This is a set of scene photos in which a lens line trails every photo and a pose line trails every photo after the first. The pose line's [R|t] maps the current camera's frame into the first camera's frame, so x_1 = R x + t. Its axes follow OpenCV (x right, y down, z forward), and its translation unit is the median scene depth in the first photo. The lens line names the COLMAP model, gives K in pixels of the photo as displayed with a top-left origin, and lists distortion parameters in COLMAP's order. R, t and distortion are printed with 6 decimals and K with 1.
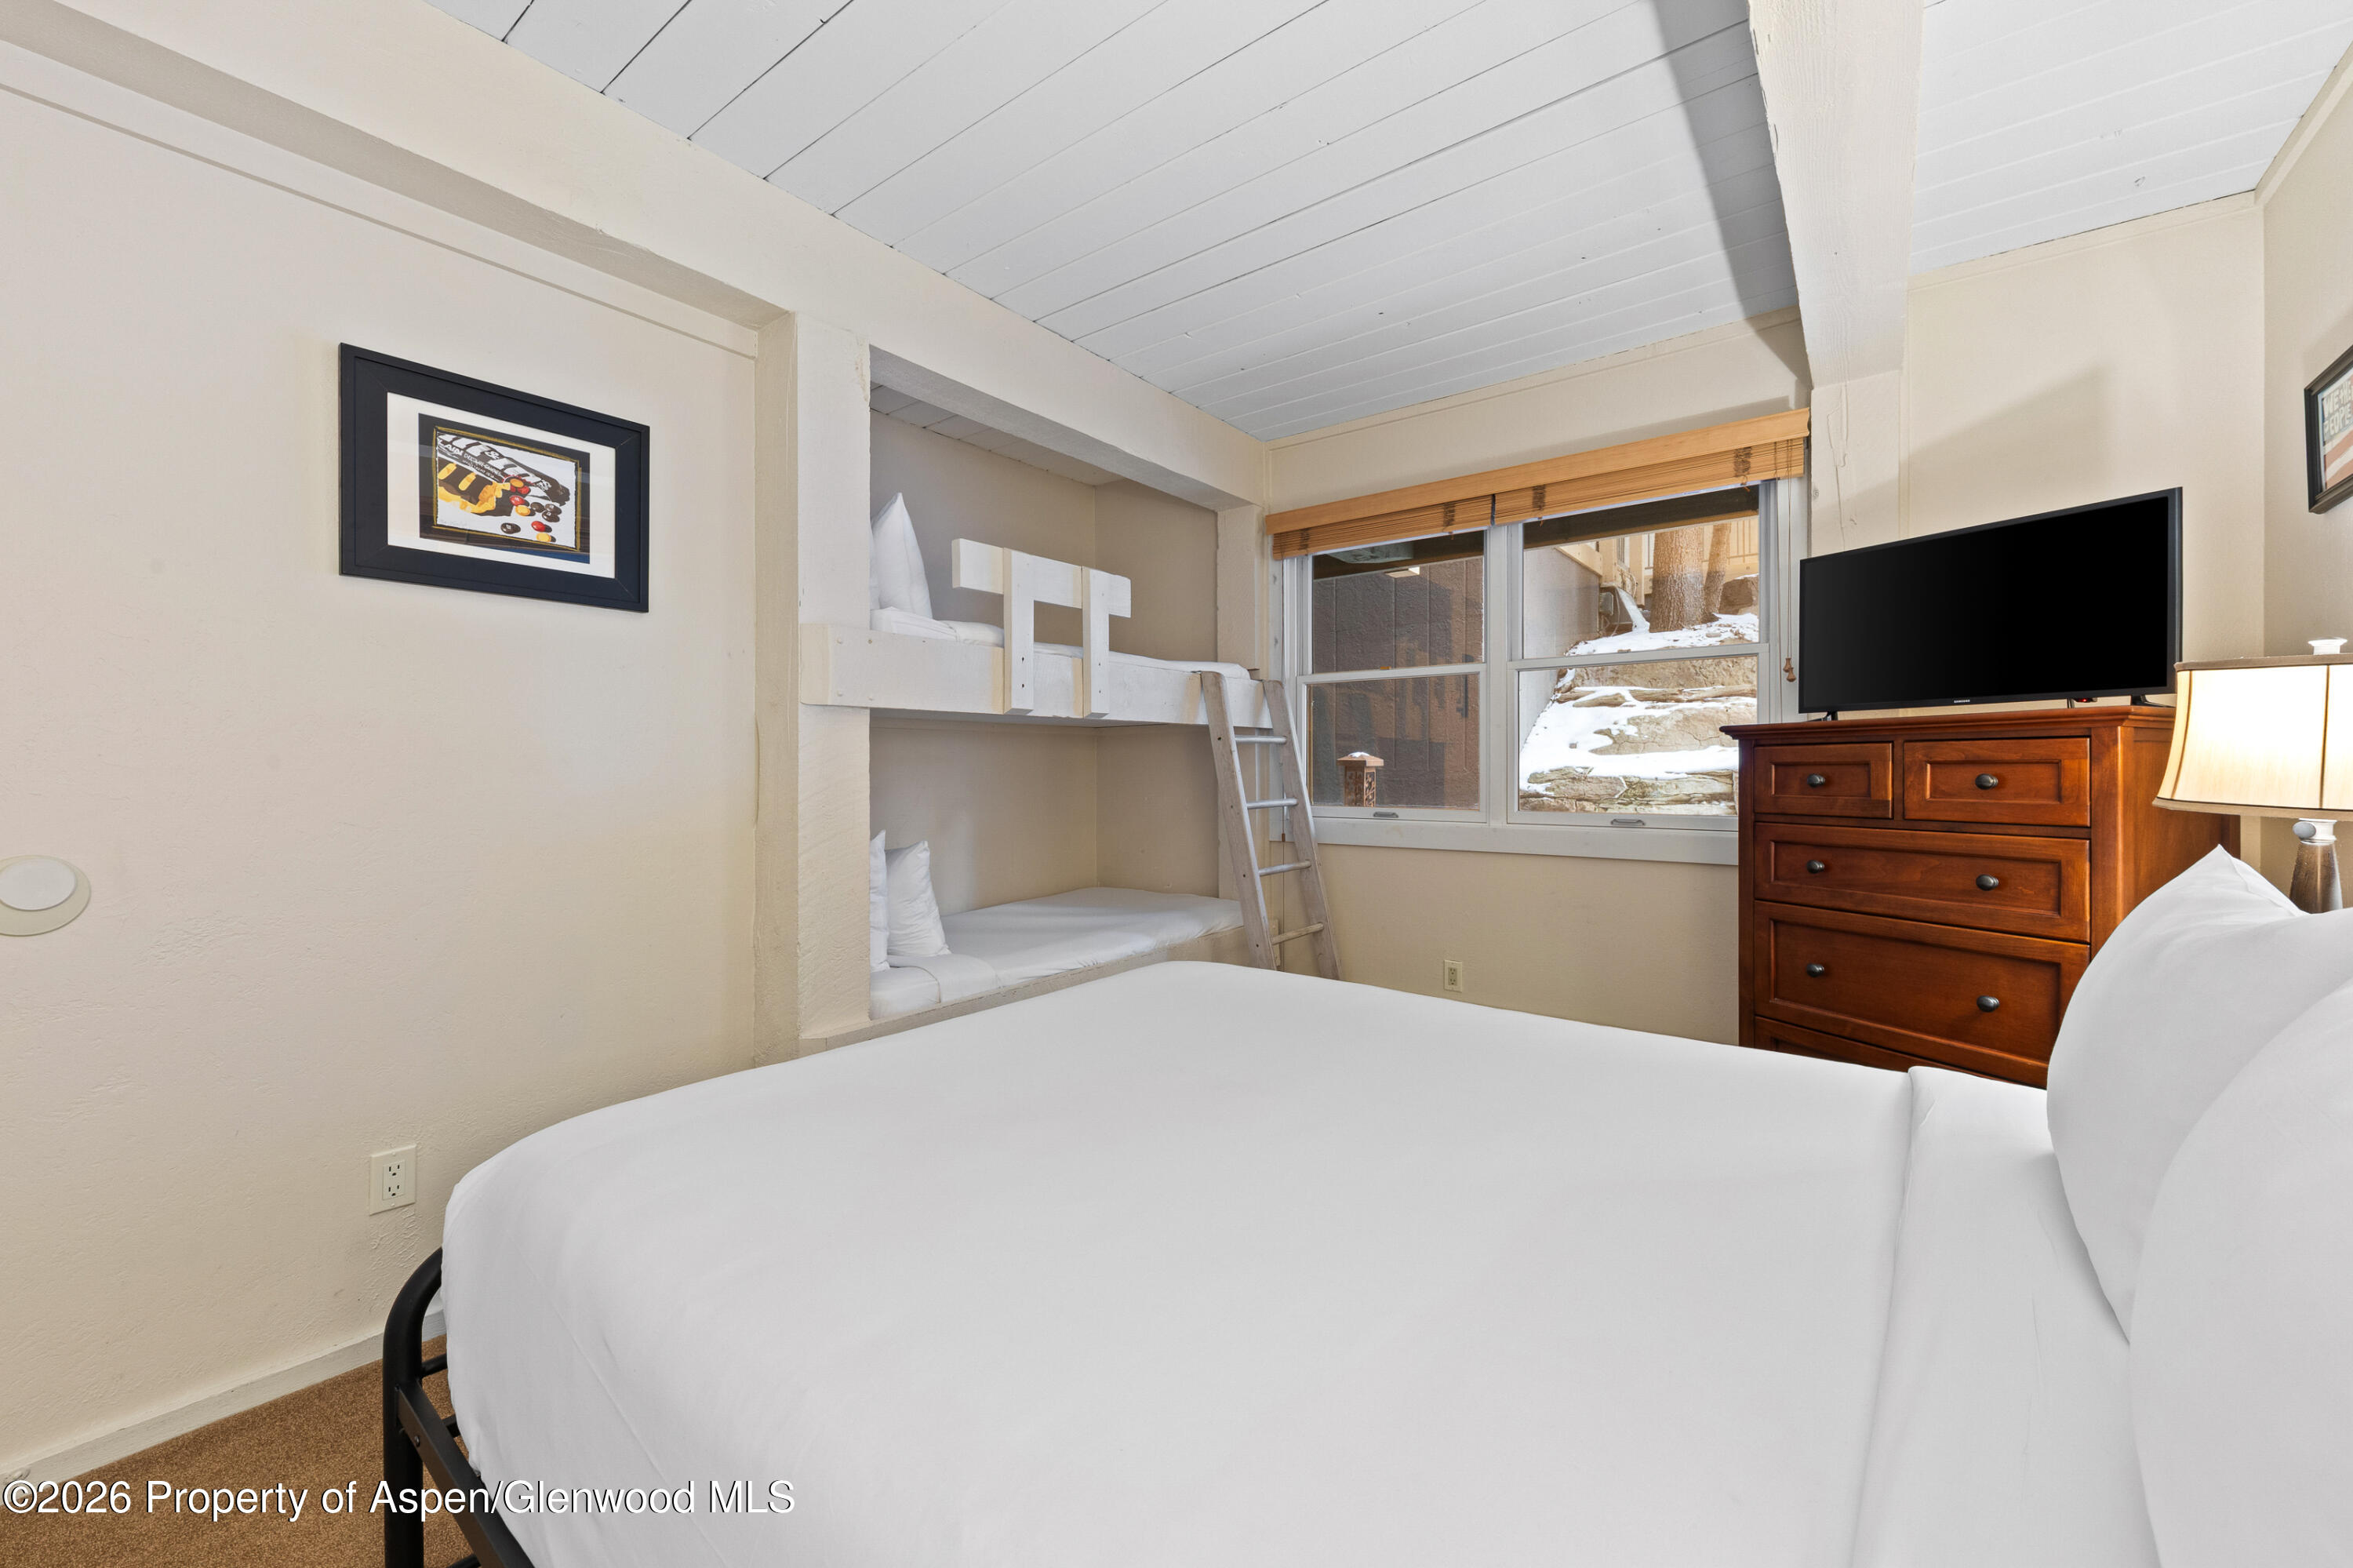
lens RADIAL K [[916.0, 0, 1186.3], [0, 916.0, 783.7], [0, 0, 1]] dist [0.019415, -0.009175]
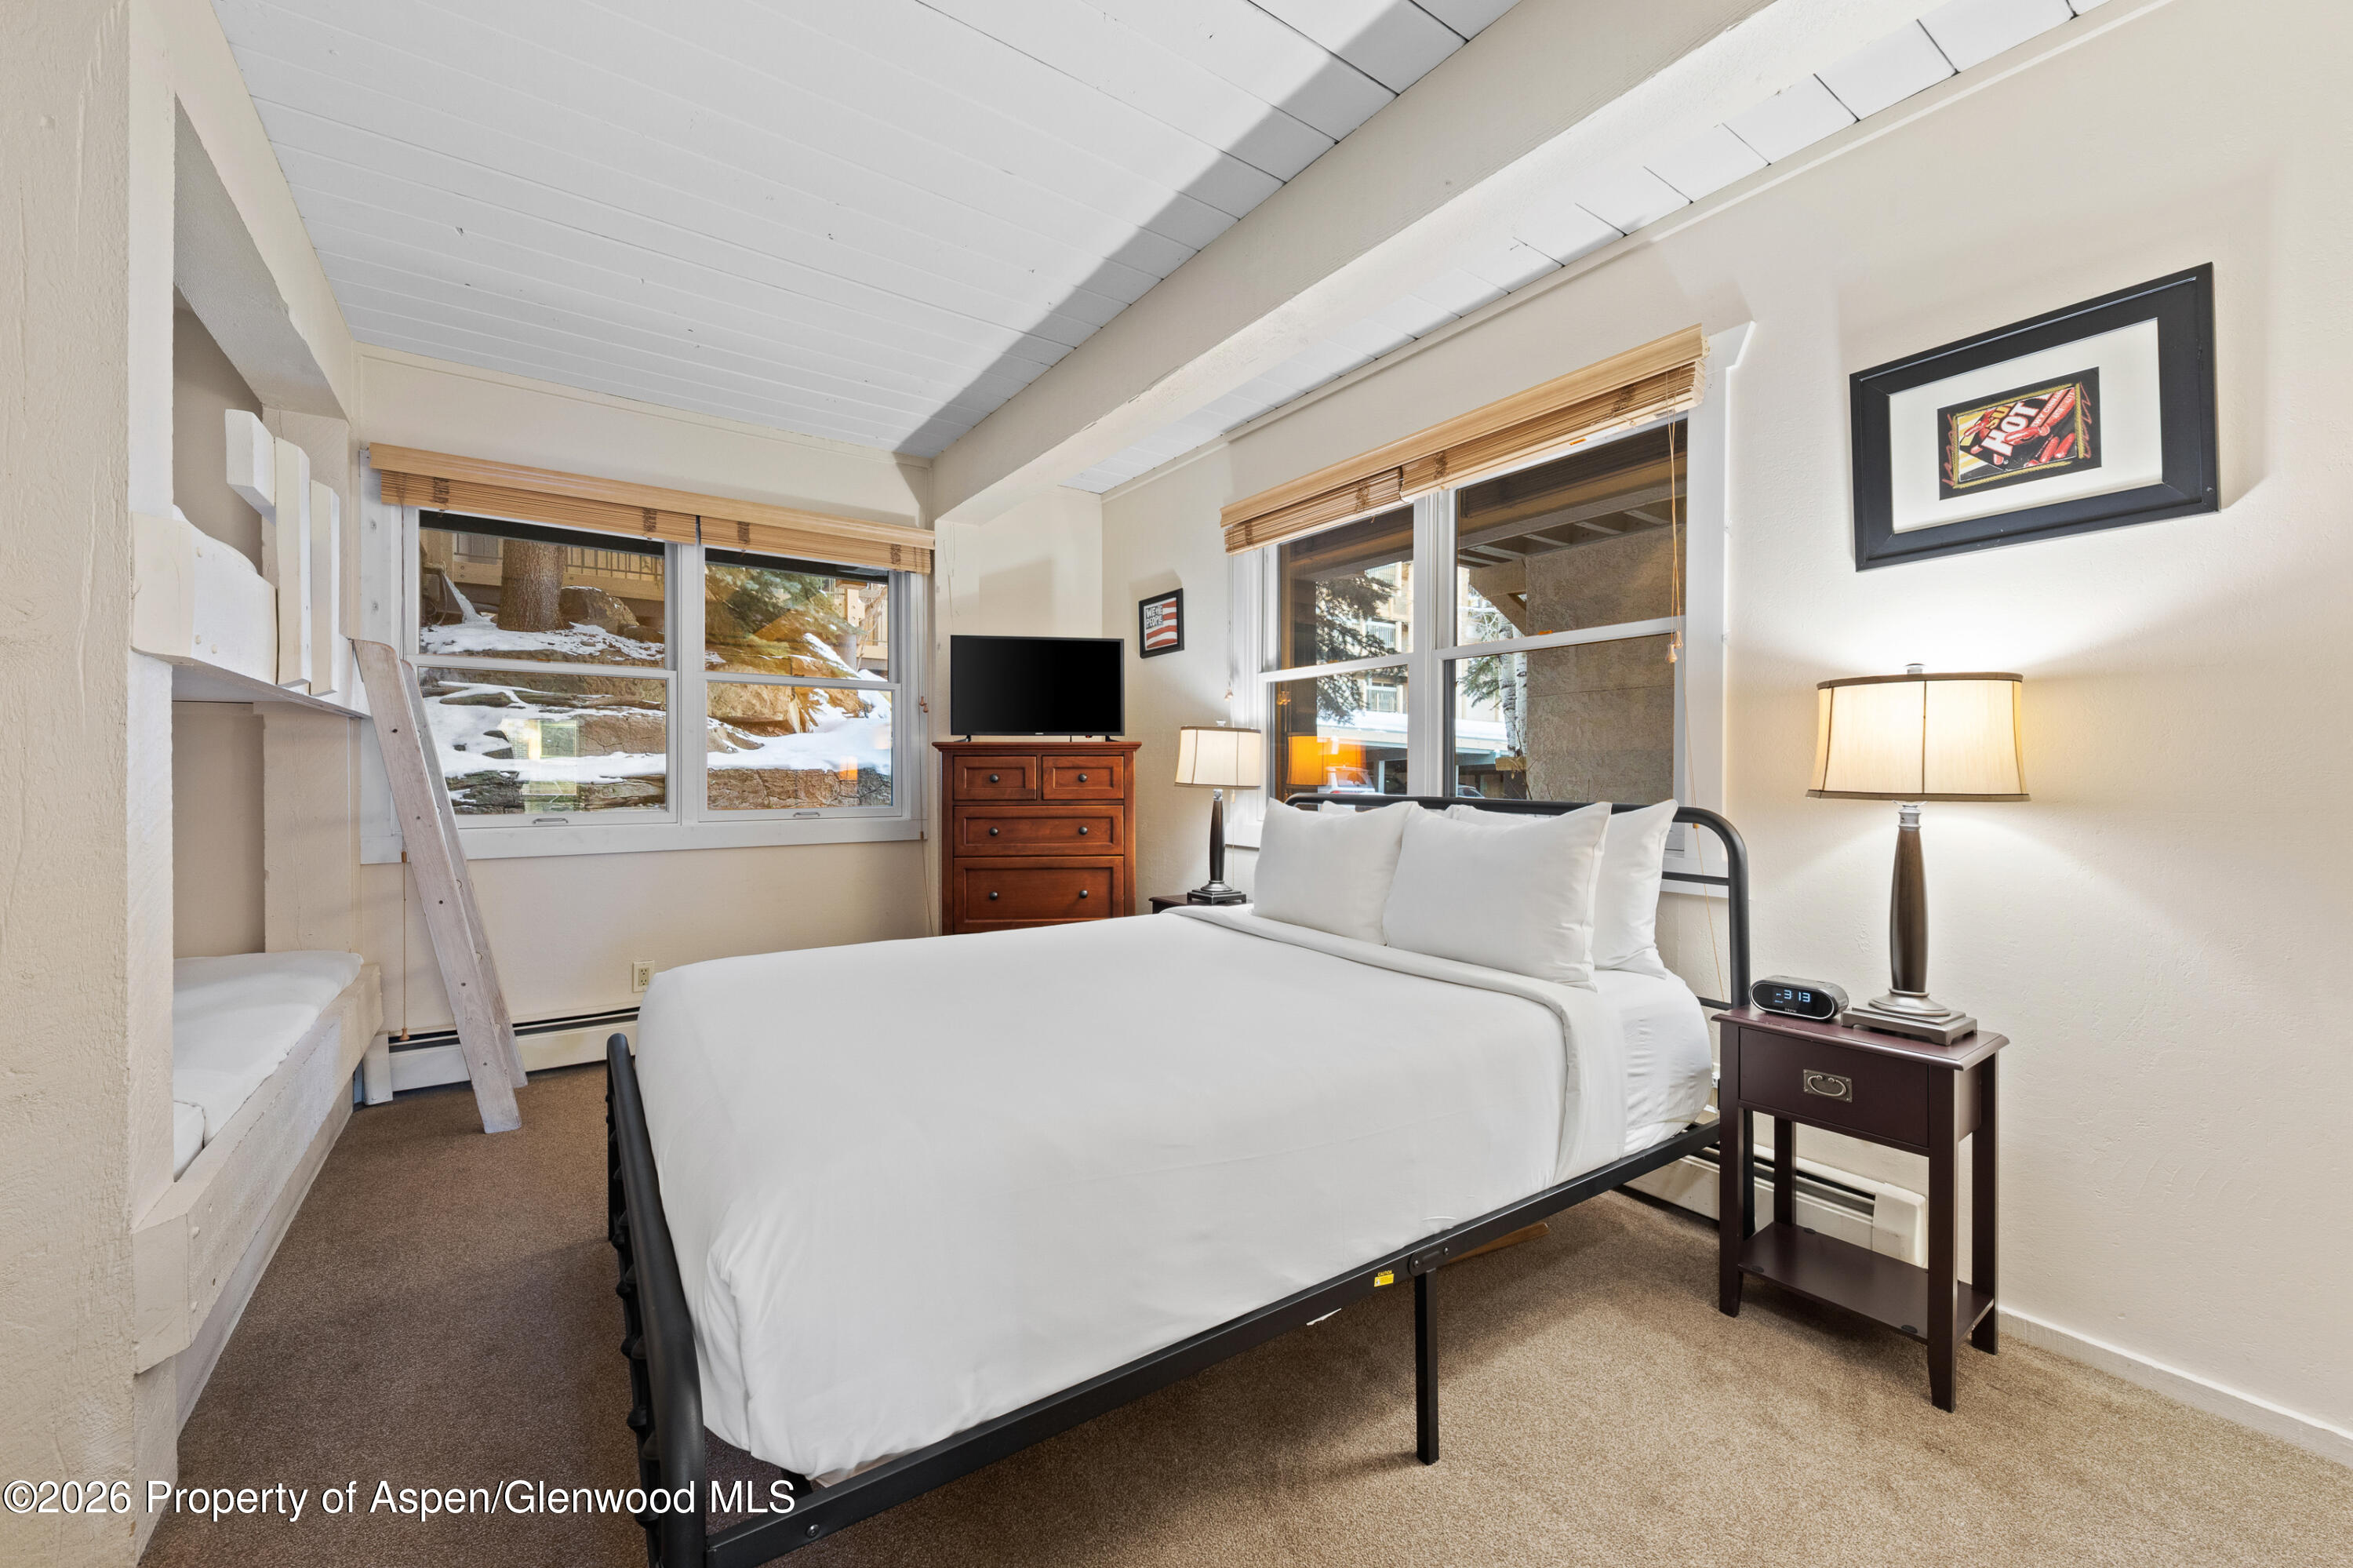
lens RADIAL K [[916.0, 0, 1186.3], [0, 916.0, 783.7], [0, 0, 1]] dist [0.019415, -0.009175]
pose [[0.304135, -0.007974, 0.952596, -0.840473], [0.015490, 0.999874, 0.003424, 0.006628], [-0.952503, 0.013714, 0.304220, 0.211238]]
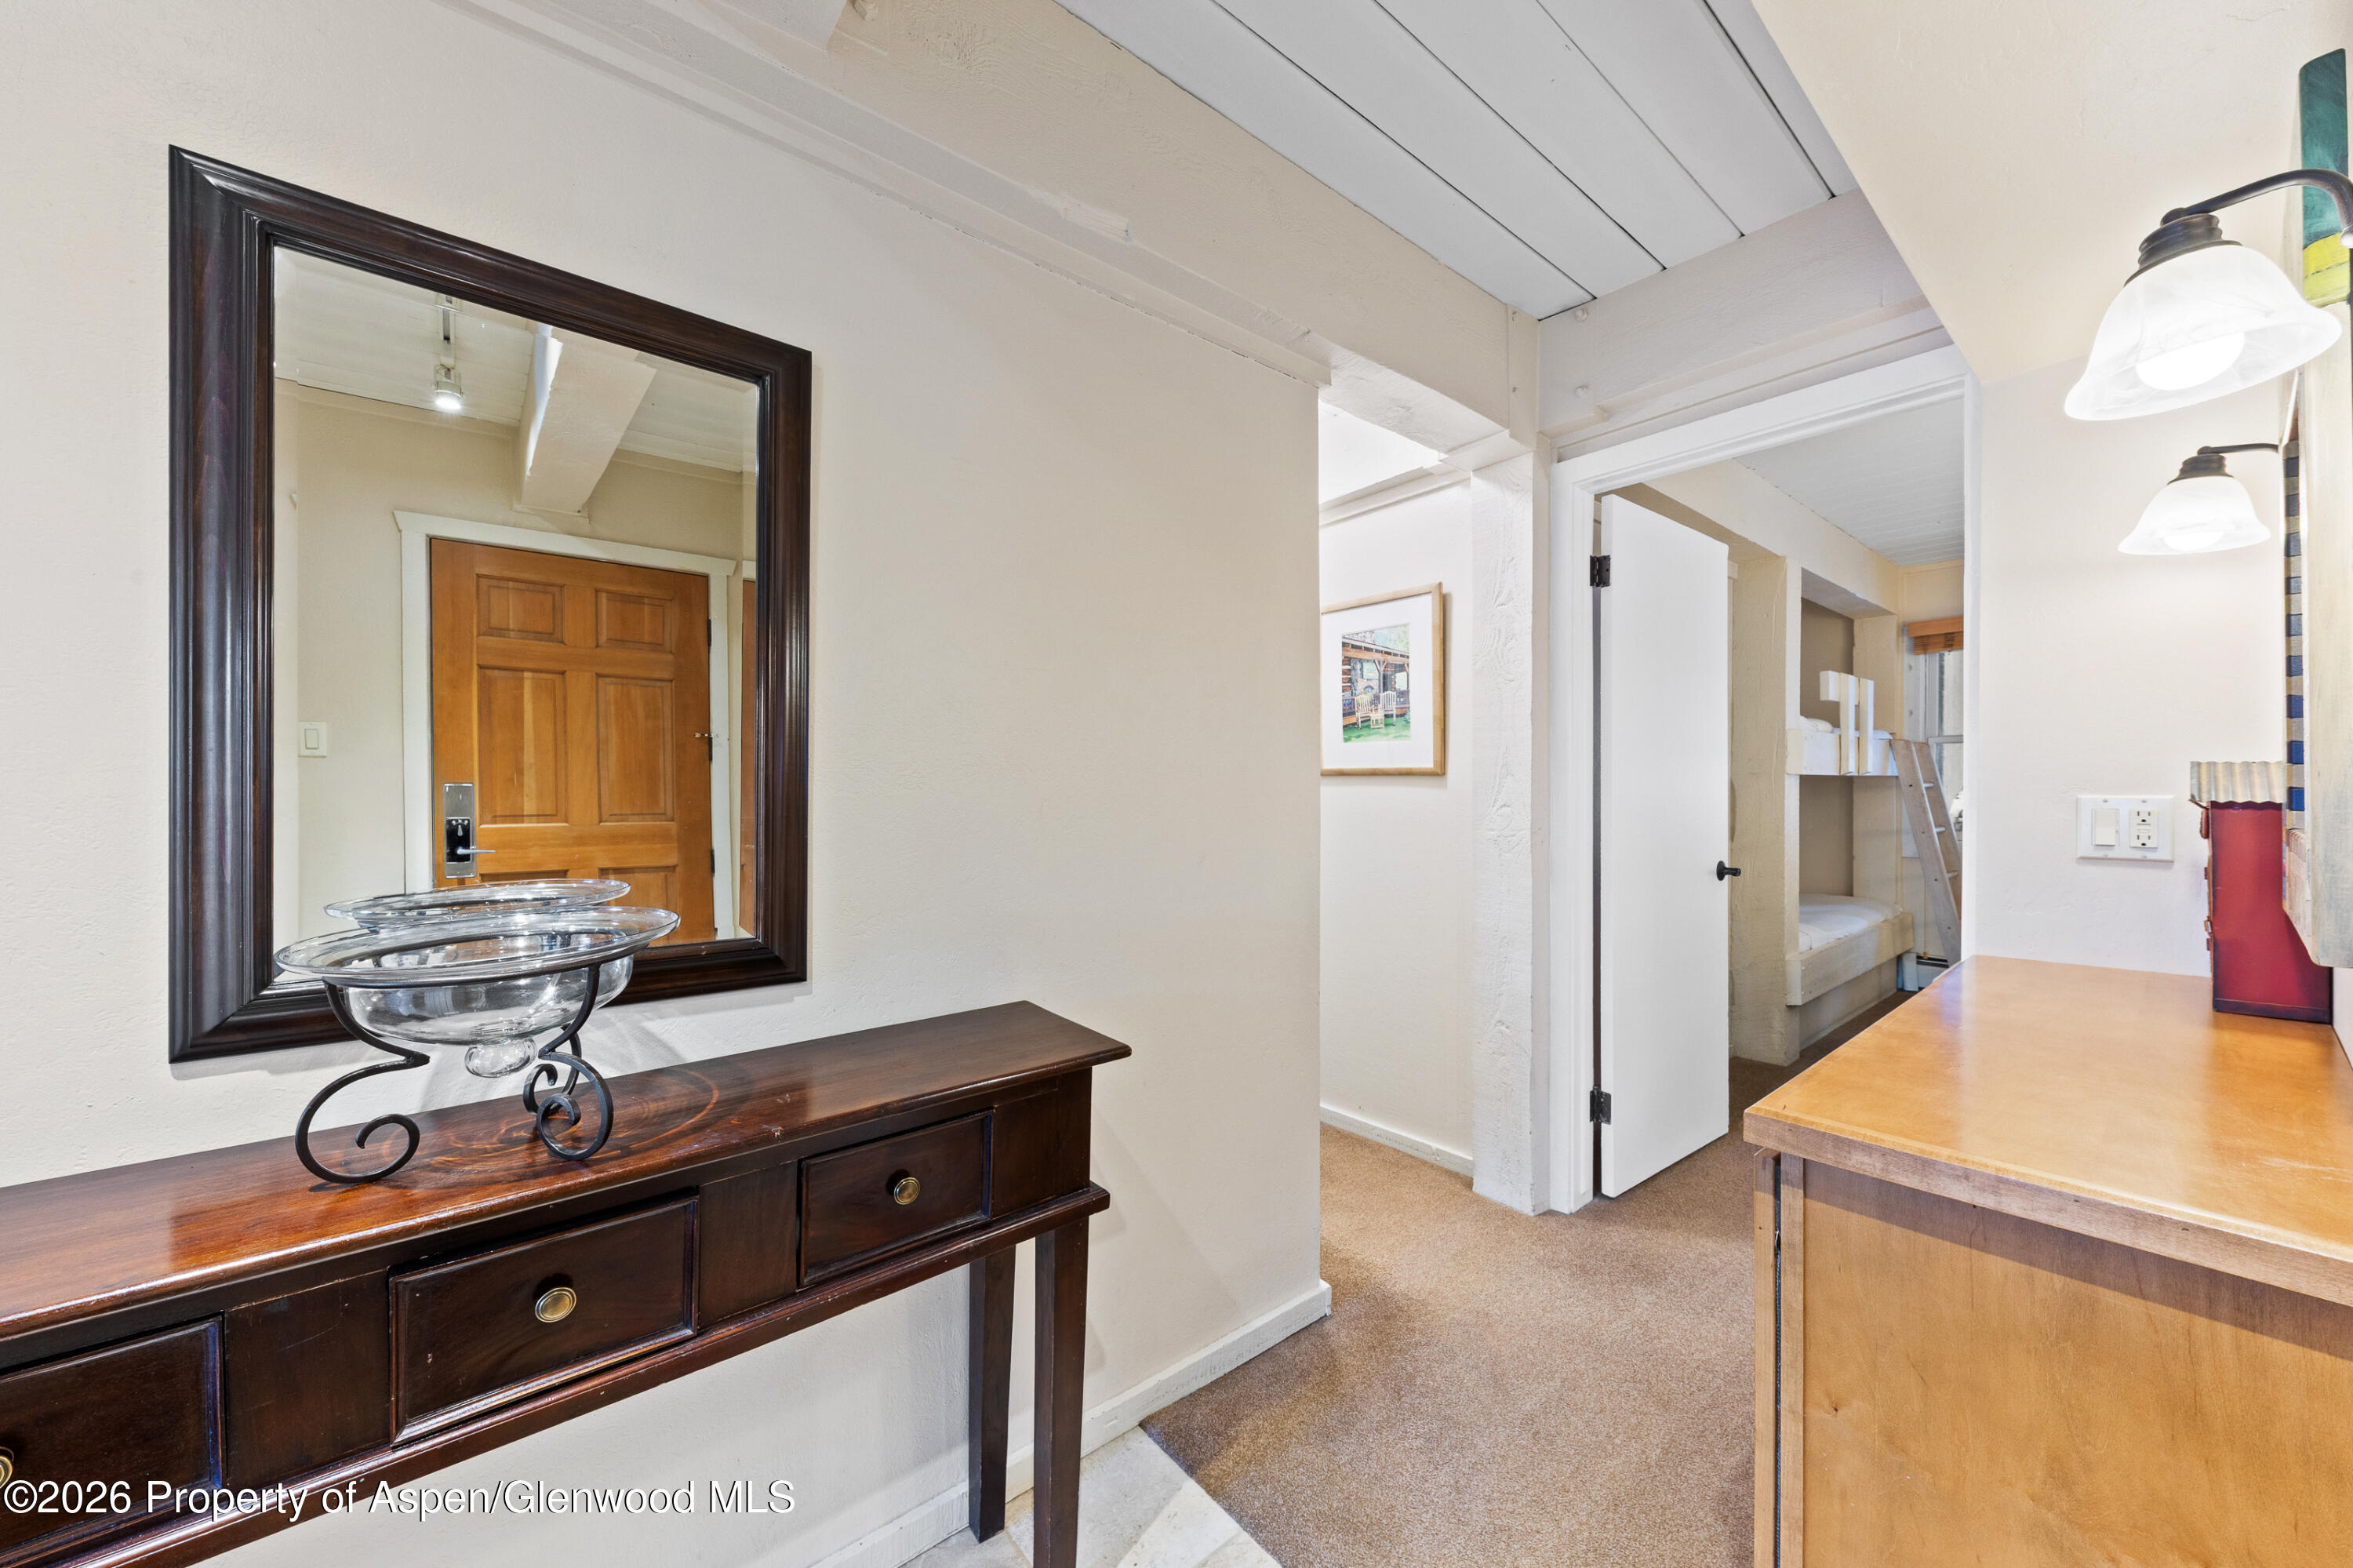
lens RADIAL K [[835.6, 0, 1191.1], [0, 835.6, 780.3], [0, 0, 1]] dist [0.009896, -0.006396]
pose [[0.970948, -0.001551, -0.239287, -1.248822], [-0.002791, 0.999838, -0.017808, -0.050908], [0.239276, 0.017958, 0.970786, -0.926344]]
